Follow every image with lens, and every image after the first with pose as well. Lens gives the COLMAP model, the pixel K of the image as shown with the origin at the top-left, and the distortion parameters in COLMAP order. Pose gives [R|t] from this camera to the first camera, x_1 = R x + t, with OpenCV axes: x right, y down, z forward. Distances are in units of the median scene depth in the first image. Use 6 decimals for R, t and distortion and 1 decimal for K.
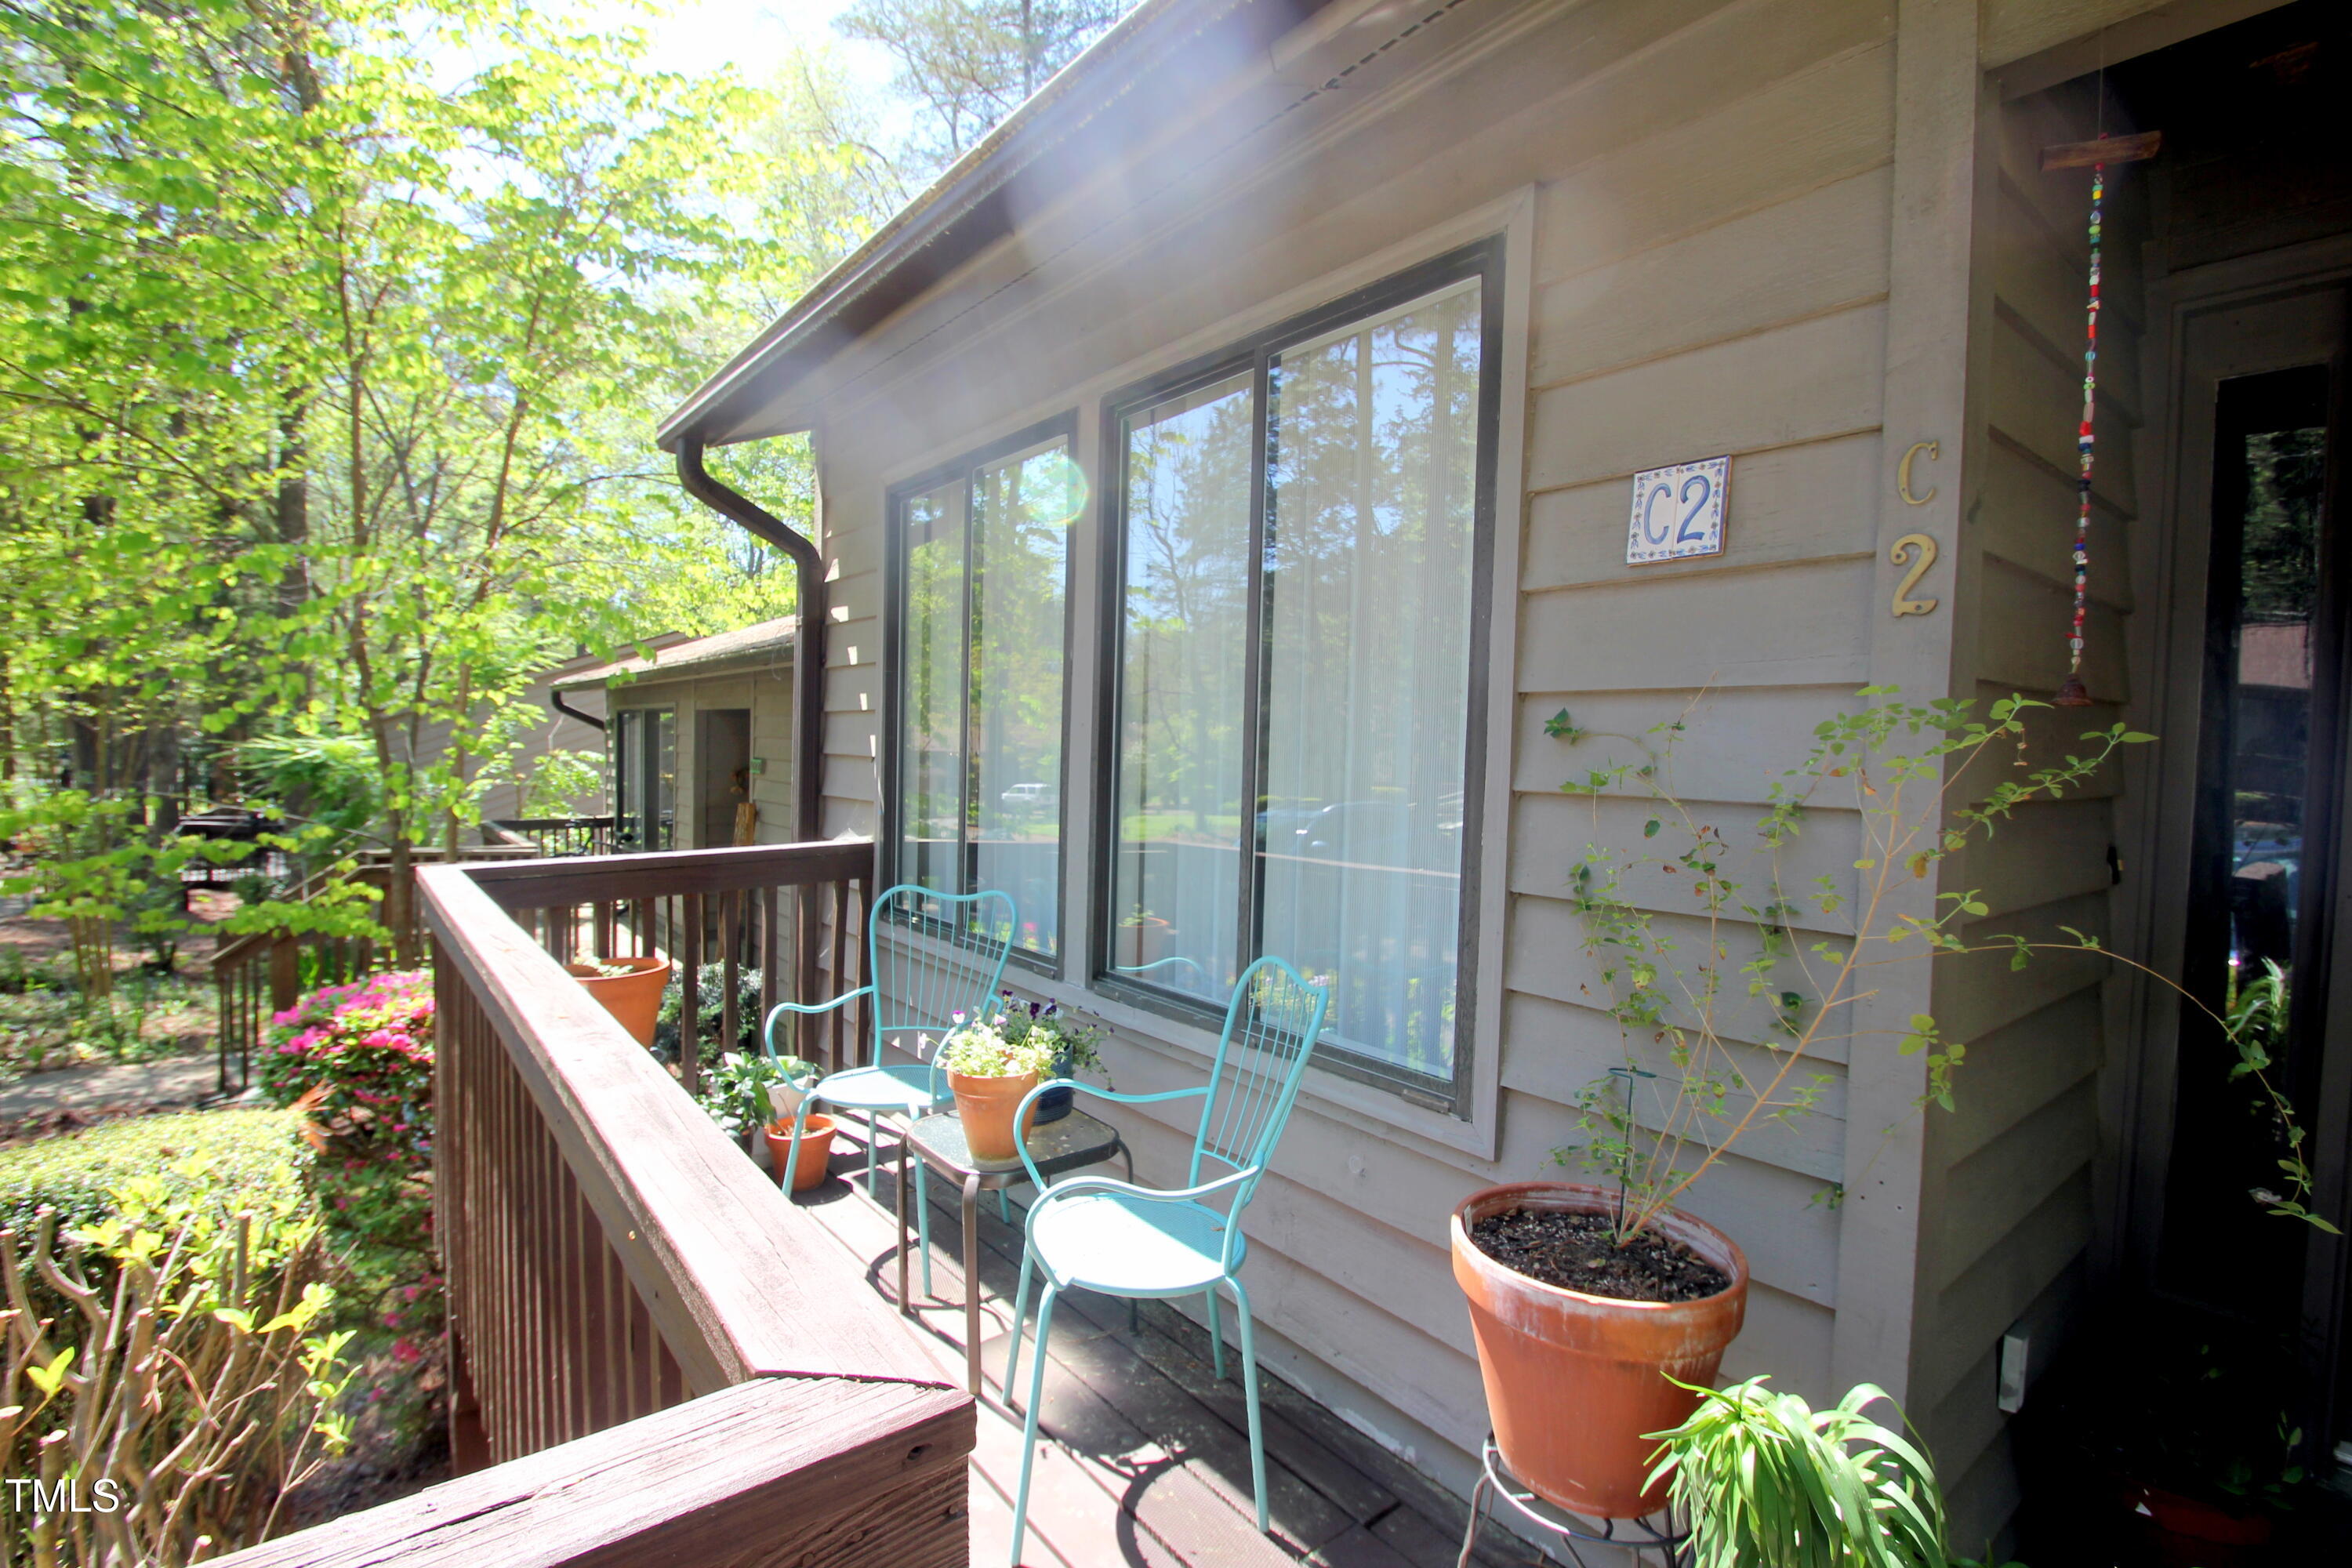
lens RADIAL K [[1073.8, 0, 1193.0], [0, 1073.8, 788.3], [0, 0, 1]] dist [0.001318, -0.000143]
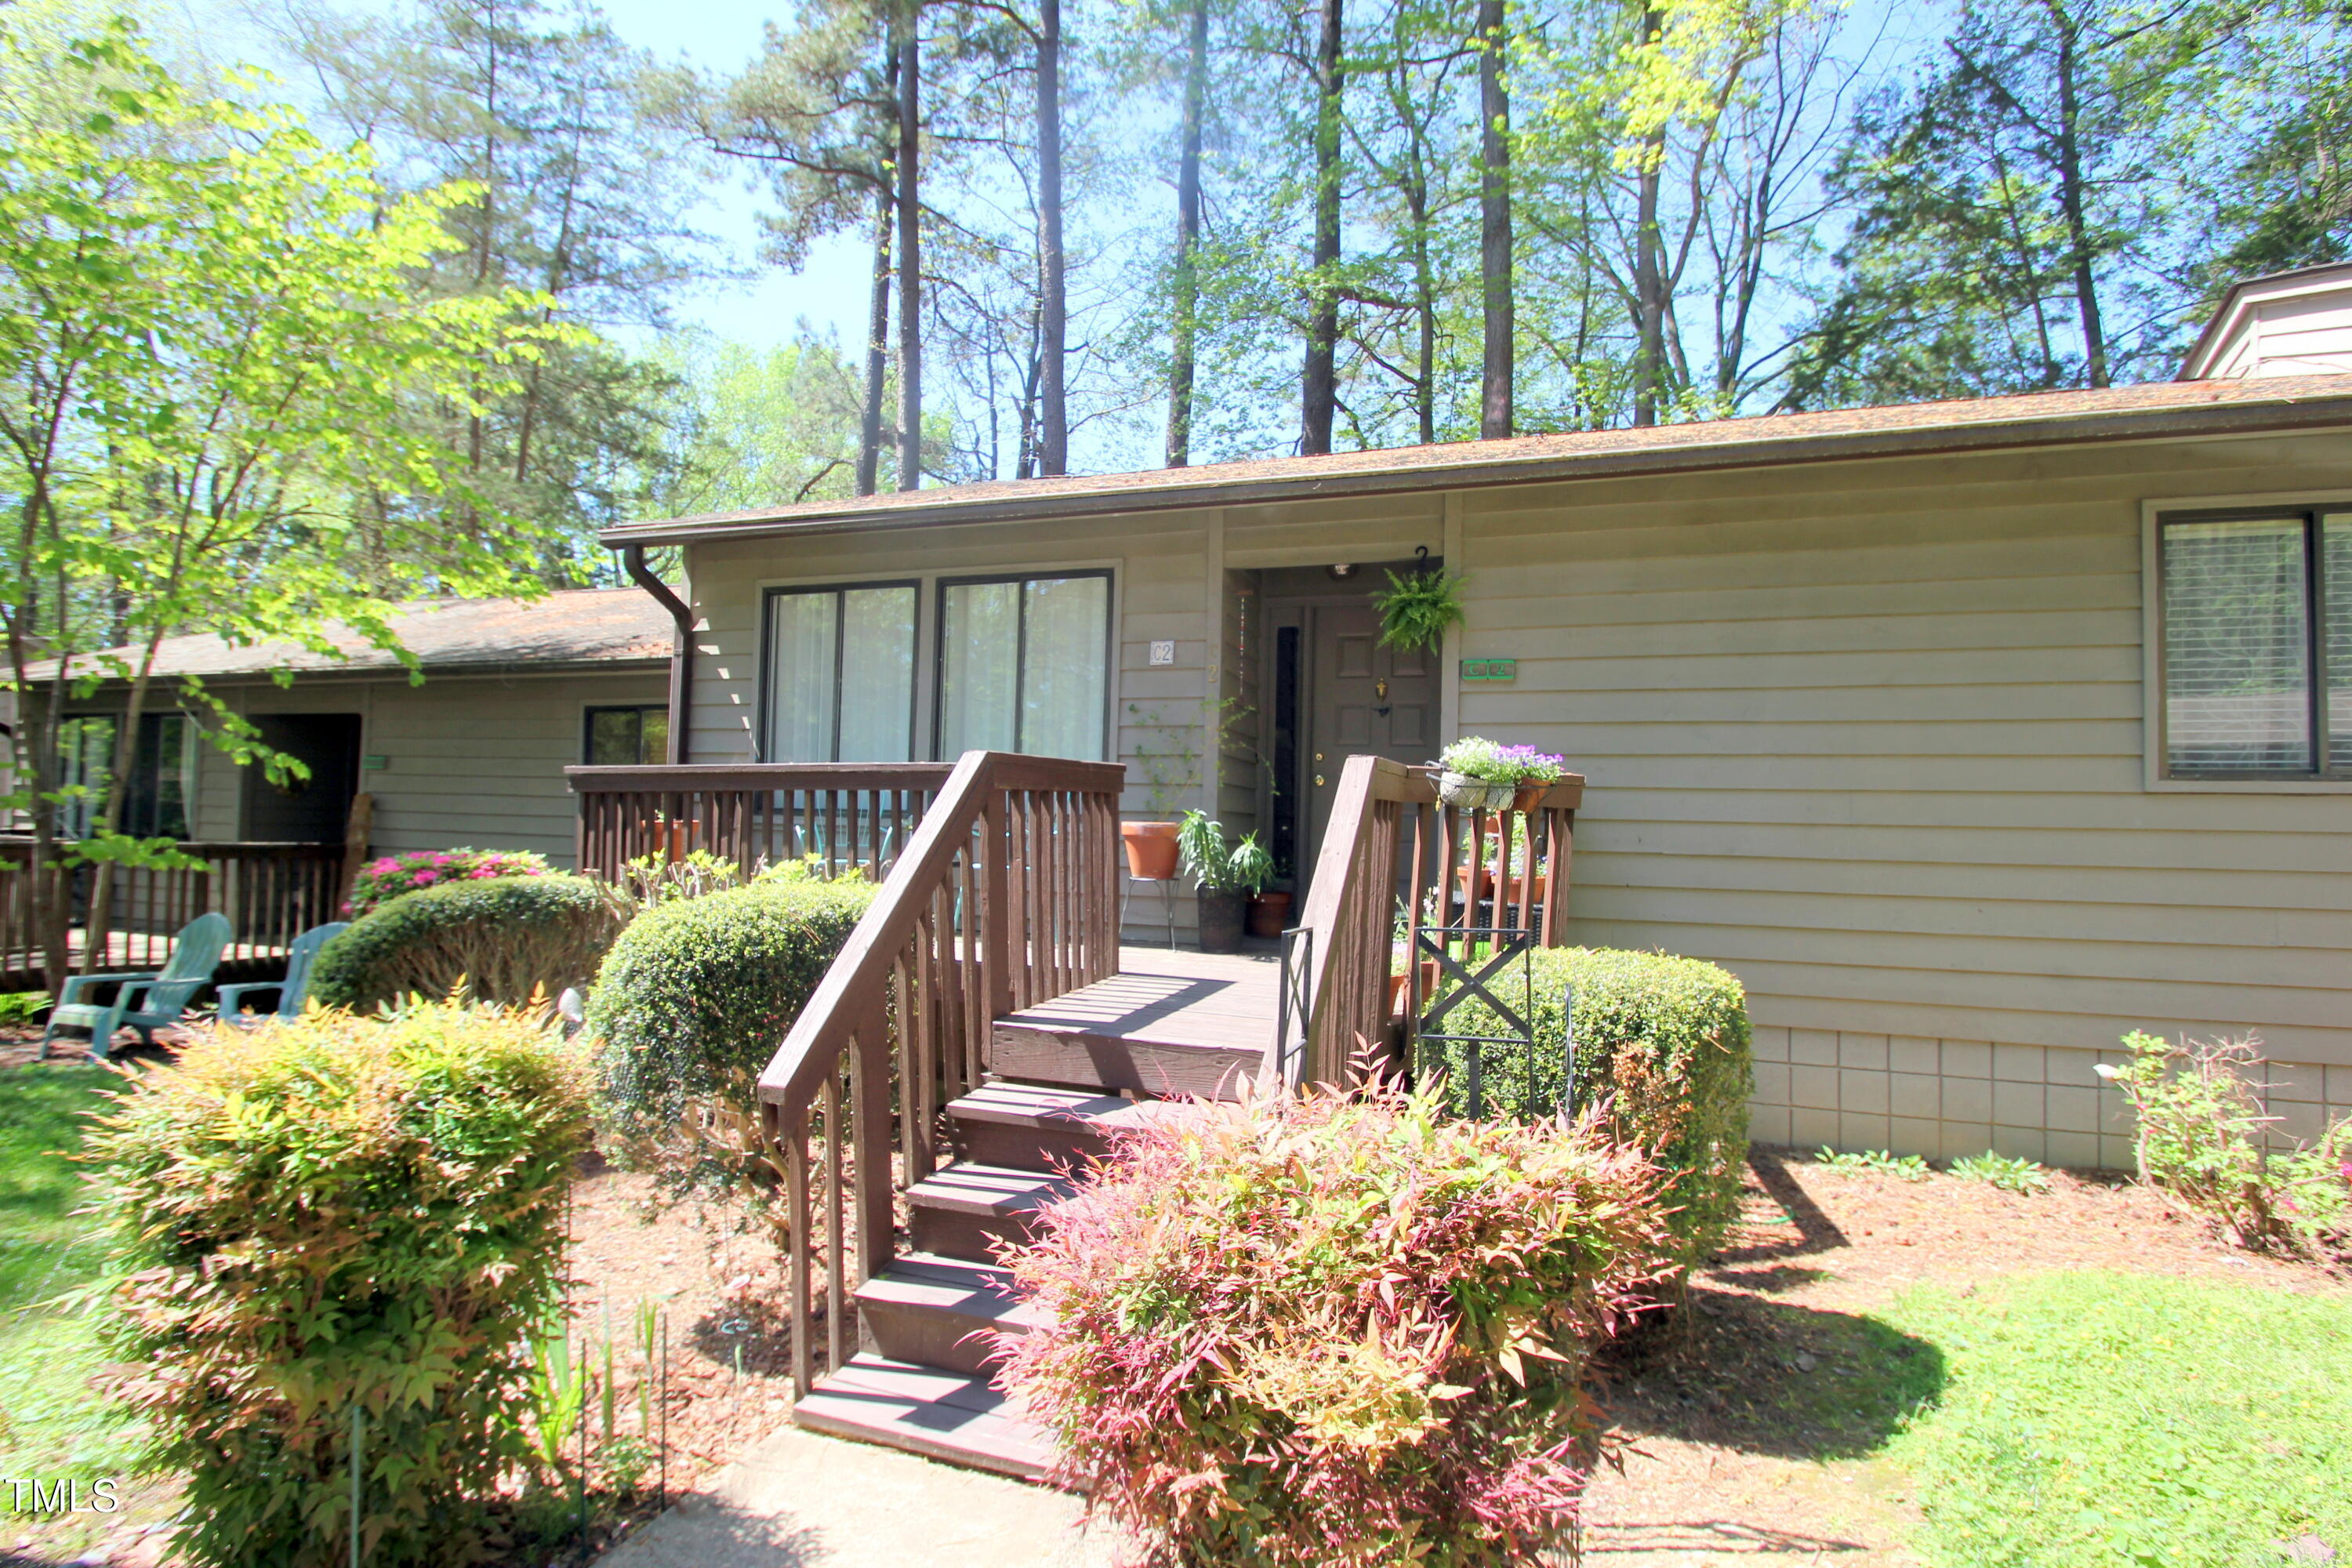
lens RADIAL K [[1148.5, 0, 1185.3], [0, 1148.5, 801.5], [0, 0, 1]] dist [-0.000360, -0.009219]
pose [[0.839639, 0.015782, 0.542915, -1.779484], [0.015919, 0.998433, -0.053643, 0.518923], [-0.542911, 0.053683, 0.838073, -2.578008]]
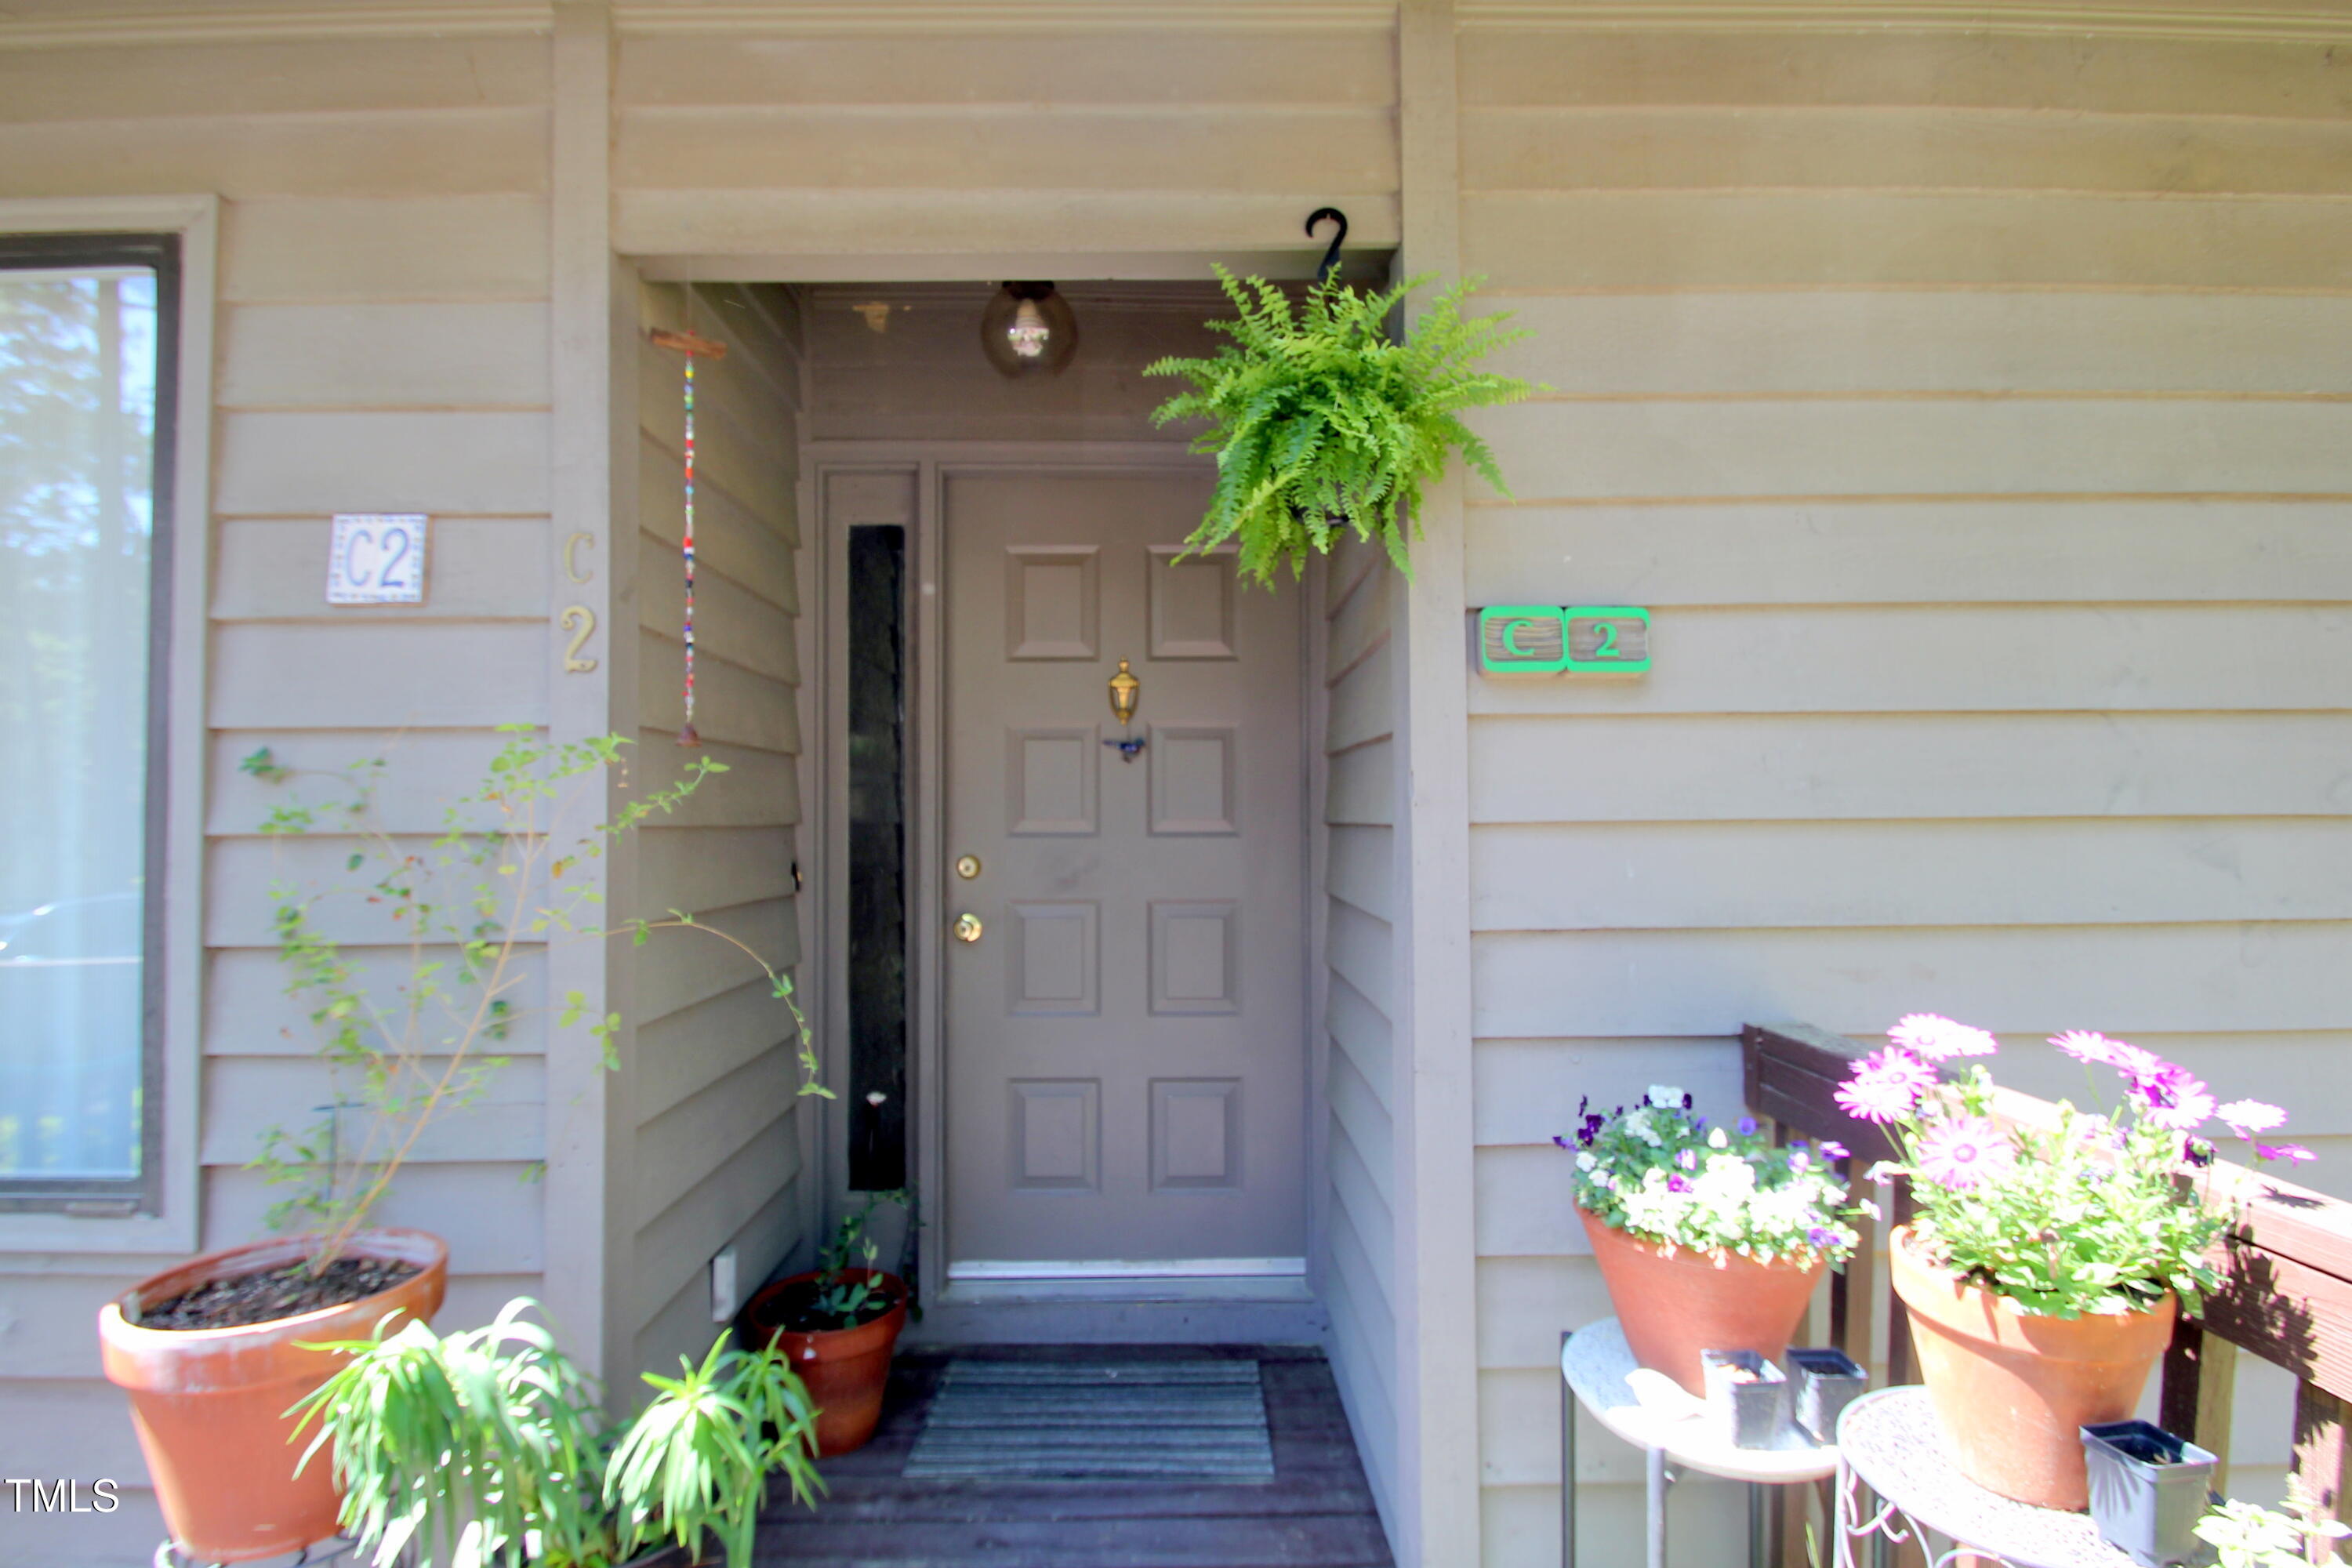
lens RADIAL K [[1148.5, 0, 1170.7], [0, 1148.5, 798.4], [0, 0, 1]] dist [-0.000360, -0.009219]
pose [[0.628422, -0.010836, 0.777797, 0.066963], [0.052306, 0.998228, -0.028354, 0.048090], [-0.776112, 0.058502, 0.627875, -0.288246]]
